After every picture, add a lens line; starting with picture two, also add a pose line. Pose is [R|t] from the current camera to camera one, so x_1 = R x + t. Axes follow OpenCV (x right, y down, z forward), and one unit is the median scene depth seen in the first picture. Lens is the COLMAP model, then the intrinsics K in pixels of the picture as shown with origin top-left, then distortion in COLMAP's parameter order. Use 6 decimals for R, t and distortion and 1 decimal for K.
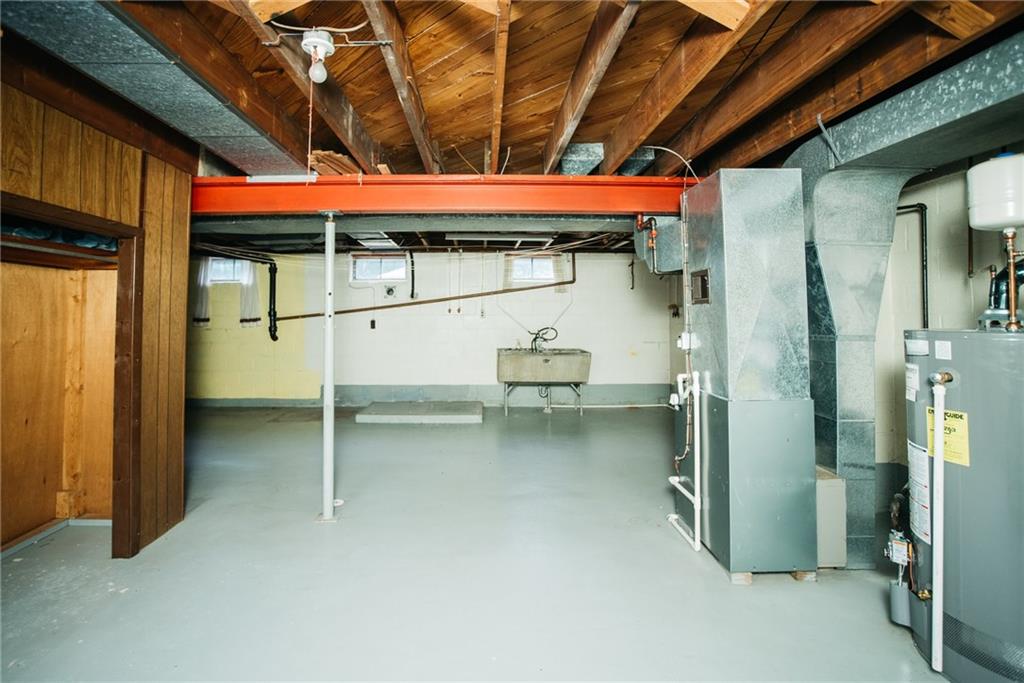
lens RADIAL K [[469.0, 0, 510.1], [0, 469.0, 320.1], [0, 0, 1]] dist [-0.050381, 0.027230]
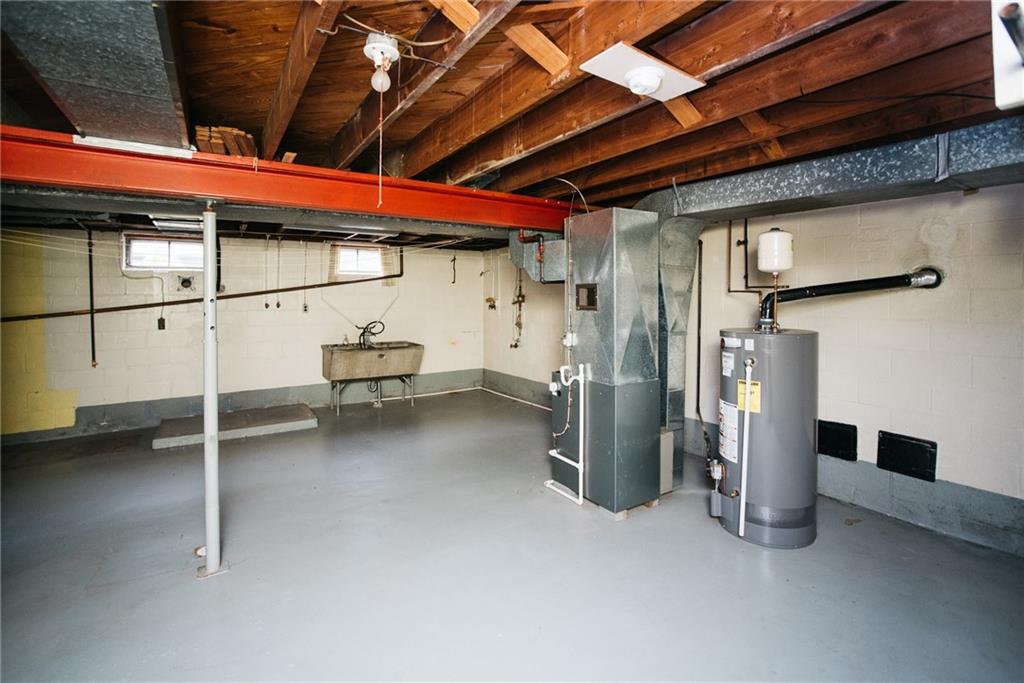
lens RADIAL K [[469.0, 0, 510.1], [0, 469.0, 320.1], [0, 0, 1]] dist [-0.050381, 0.027230]
pose [[0.846073, -0.026458, 0.532410, -0.385626], [0.002498, 0.998953, 0.045673, -0.058669], [-0.533061, -0.037312, 0.845254, 0.037486]]
